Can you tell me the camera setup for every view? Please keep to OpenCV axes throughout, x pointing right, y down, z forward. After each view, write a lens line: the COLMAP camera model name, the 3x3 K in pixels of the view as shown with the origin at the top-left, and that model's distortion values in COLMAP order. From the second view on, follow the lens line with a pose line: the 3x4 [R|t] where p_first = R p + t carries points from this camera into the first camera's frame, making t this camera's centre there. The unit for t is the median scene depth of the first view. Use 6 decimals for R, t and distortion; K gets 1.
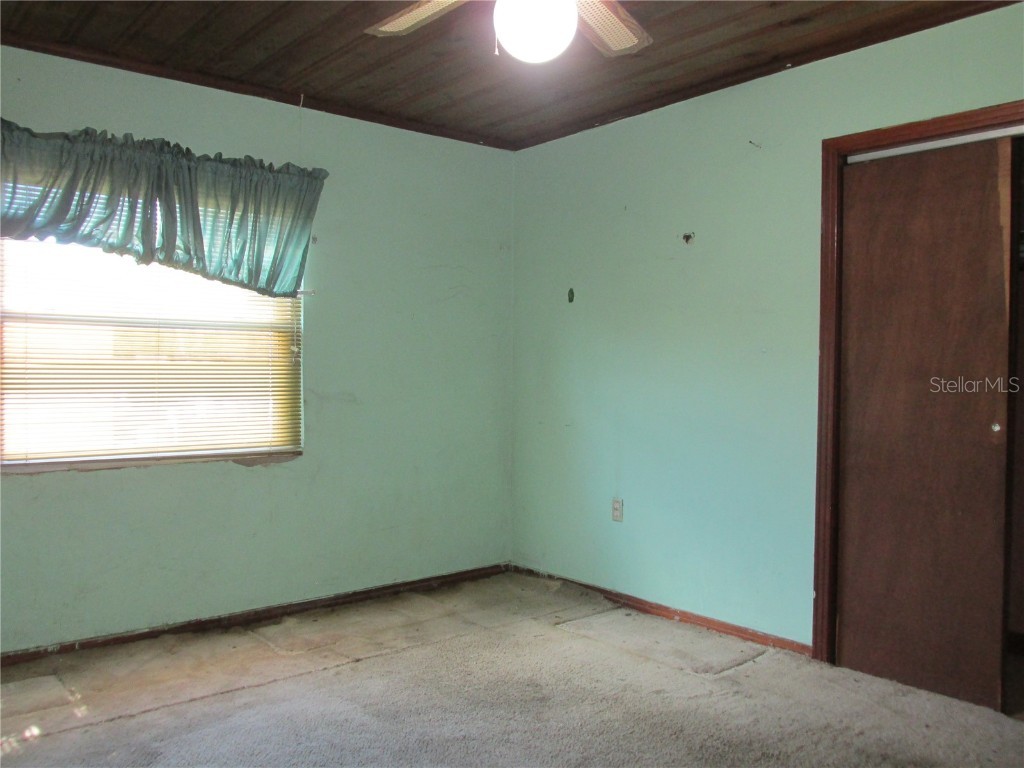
lens RADIAL K [[856.1, 0, 512.0], [0, 856.1, 384.0], [0, 0, 1]] dist [-0.039190, -0.003050]
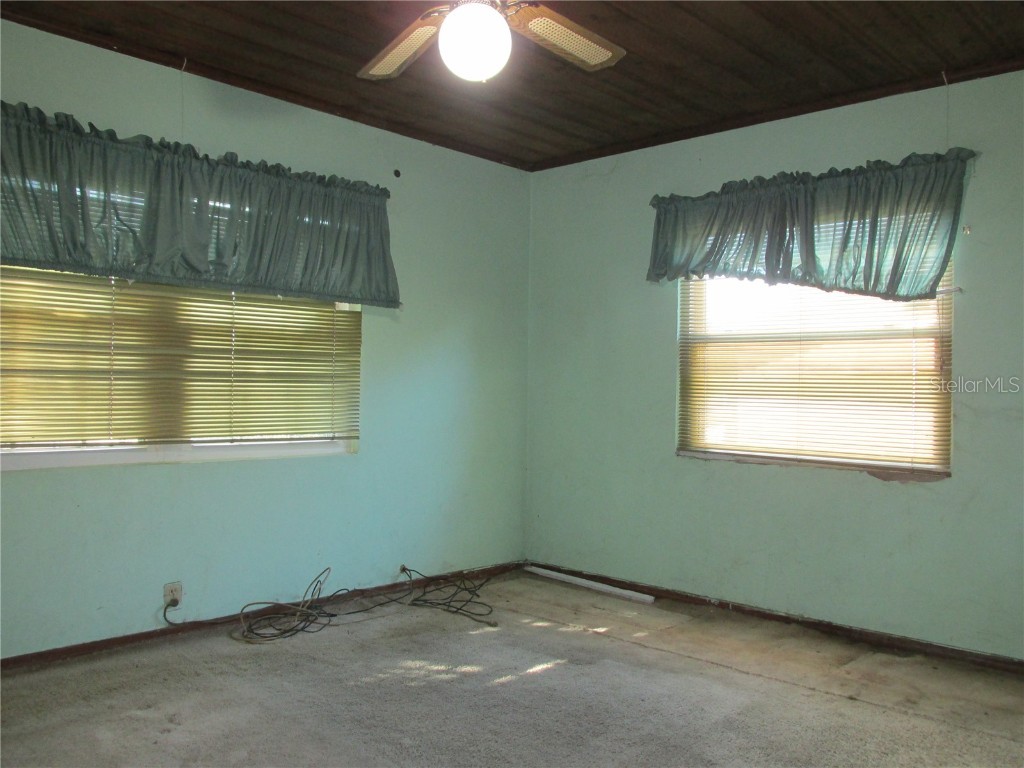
lens RADIAL K [[856.1, 0, 512.0], [0, 856.1, 384.0], [0, 0, 1]] dist [-0.039190, -0.003050]
pose [[0.115925, -0.013832, -0.993162, 0.627173], [-0.045373, 0.998785, -0.019206, 0.027934], [0.992221, 0.047289, 0.115157, 0.503022]]
